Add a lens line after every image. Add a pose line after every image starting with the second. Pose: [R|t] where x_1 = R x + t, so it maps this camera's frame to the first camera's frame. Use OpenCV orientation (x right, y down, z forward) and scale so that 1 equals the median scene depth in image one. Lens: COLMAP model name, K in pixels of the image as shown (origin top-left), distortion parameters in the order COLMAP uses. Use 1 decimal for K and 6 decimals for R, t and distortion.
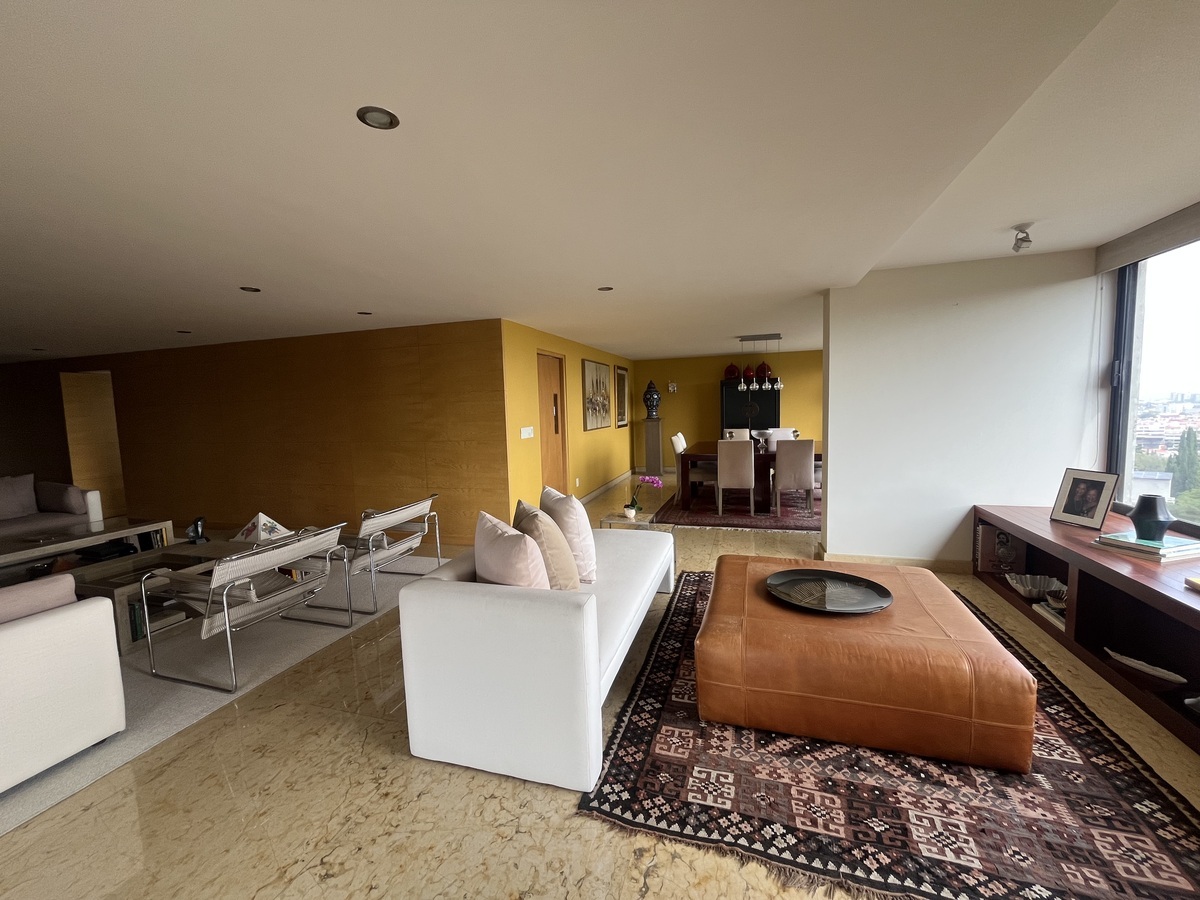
lens RADIAL K [[489.5, 0, 598.0], [0, 489.5, 449.7], [0, 0, 1]] dist [-0.002506, 0.000586]
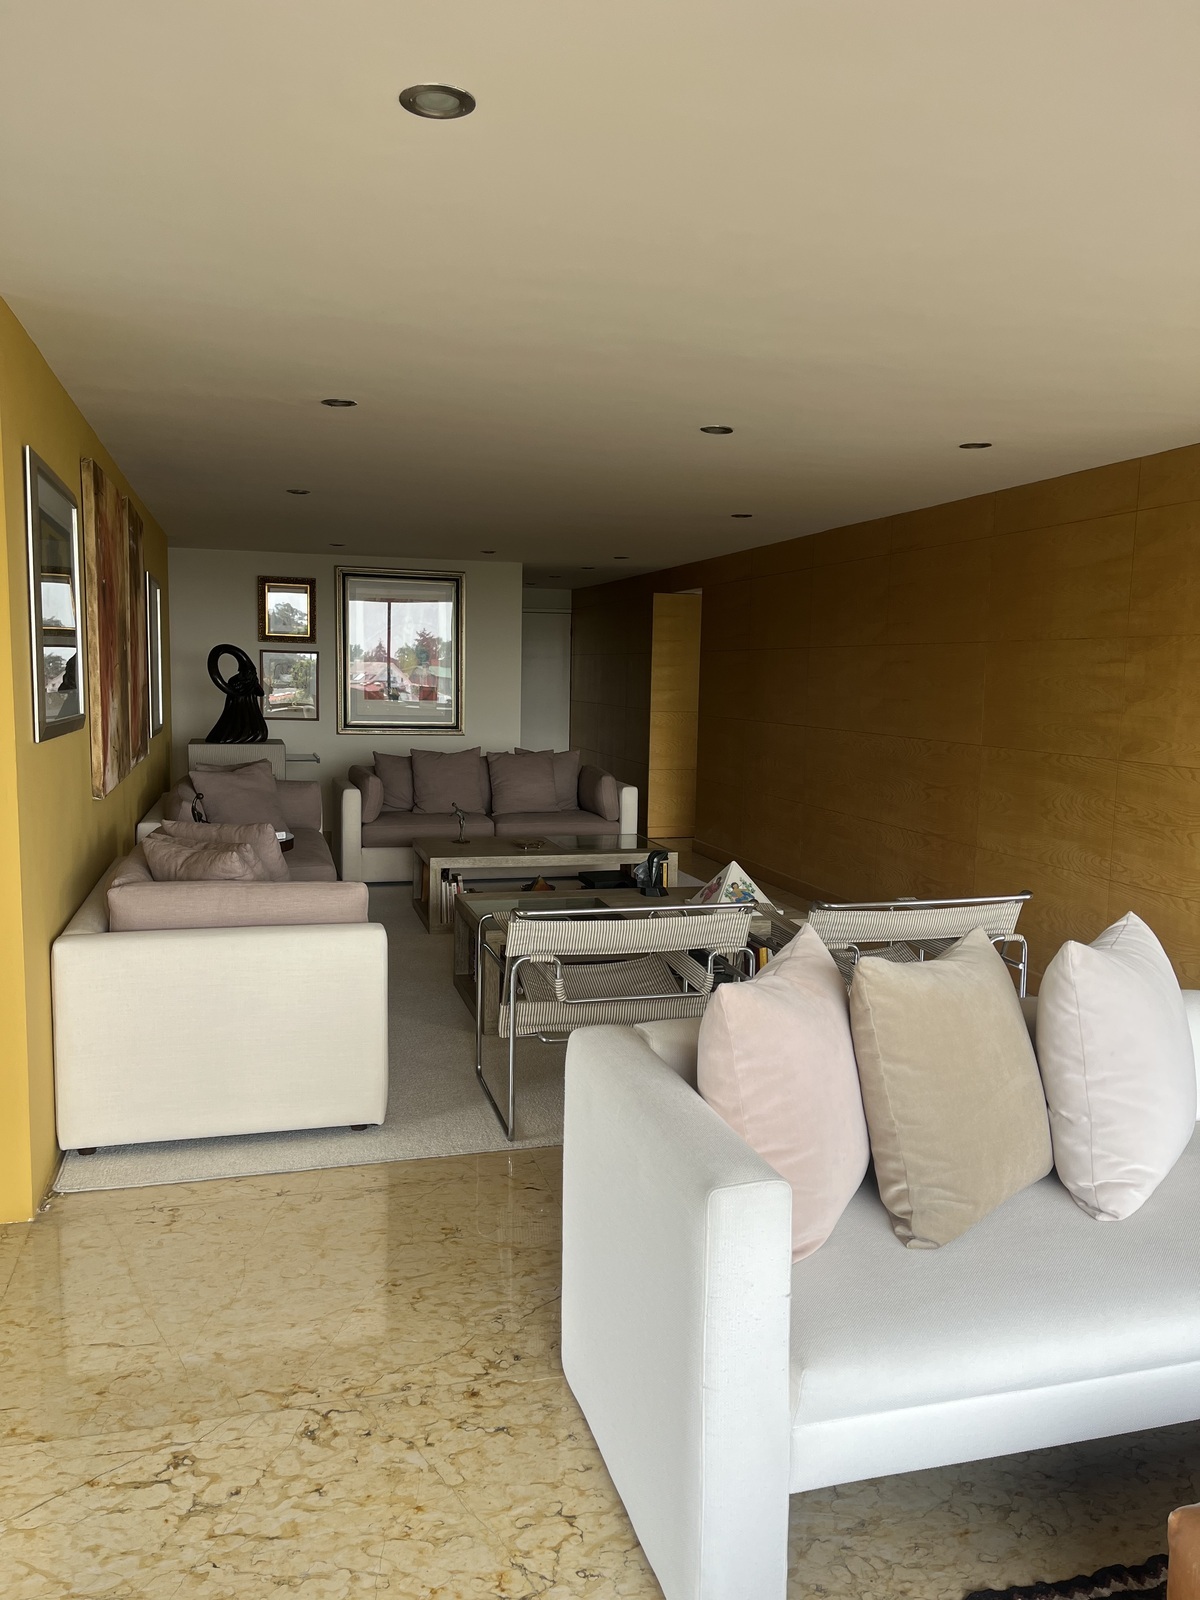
lens RADIAL K [[1213.5, 0, 596.1], [0, 1213.5, 814.5], [0, 0, 1]] dist [0.058784, -0.066035]
pose [[0.541630, 0.138548, -0.829121, 0.454444], [-0.110486, 0.989501, 0.093172, -0.038623], [0.833325, 0.041141, 0.551251, 0.244217]]
